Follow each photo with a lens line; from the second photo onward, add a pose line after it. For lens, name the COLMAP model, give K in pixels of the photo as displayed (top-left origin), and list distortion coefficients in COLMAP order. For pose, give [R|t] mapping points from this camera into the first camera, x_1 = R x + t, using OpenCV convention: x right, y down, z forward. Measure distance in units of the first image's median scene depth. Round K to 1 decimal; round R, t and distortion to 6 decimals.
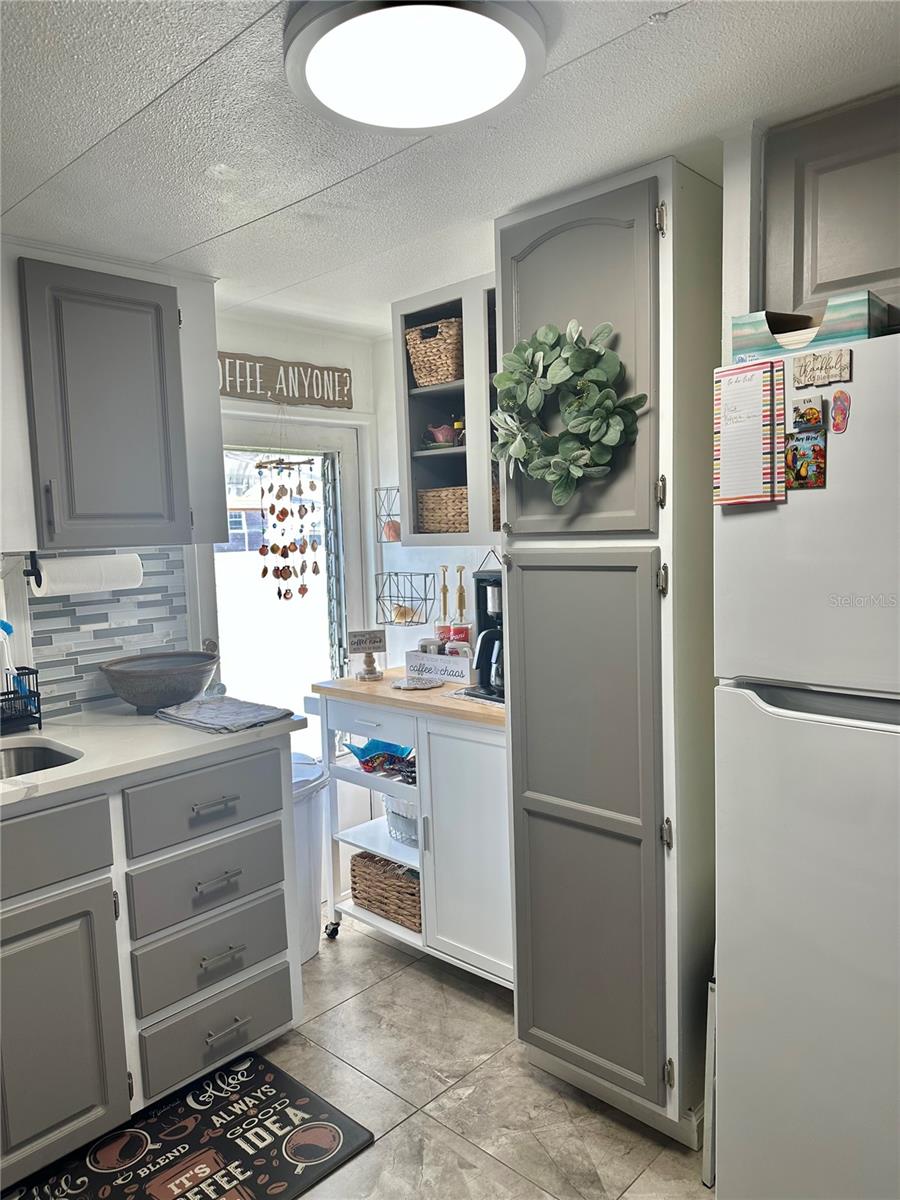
lens RADIAL K [[844.7, 0, 438.4], [0, 844.7, 607.0], [0, 0, 1]] dist [0.071273, -0.089160]
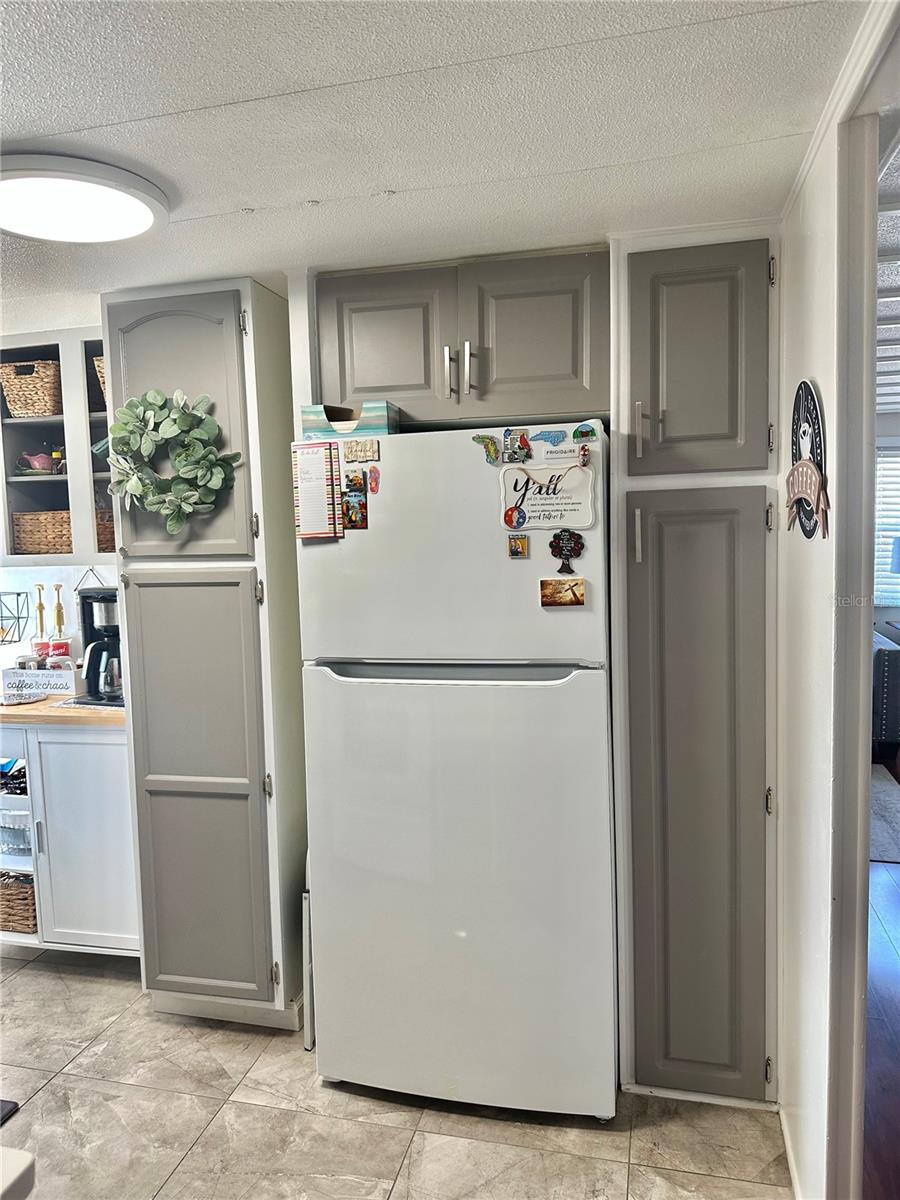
lens RADIAL K [[844.7, 0, 455.1], [0, 844.7, 586.6], [0, 0, 1]] dist [0.071273, -0.089160]
pose [[0.866608, -0.030680, 0.498046, -0.119197], [0.048592, 0.998553, -0.023040, 0.004515], [-0.496618, 0.044168, 0.866845, -0.273592]]
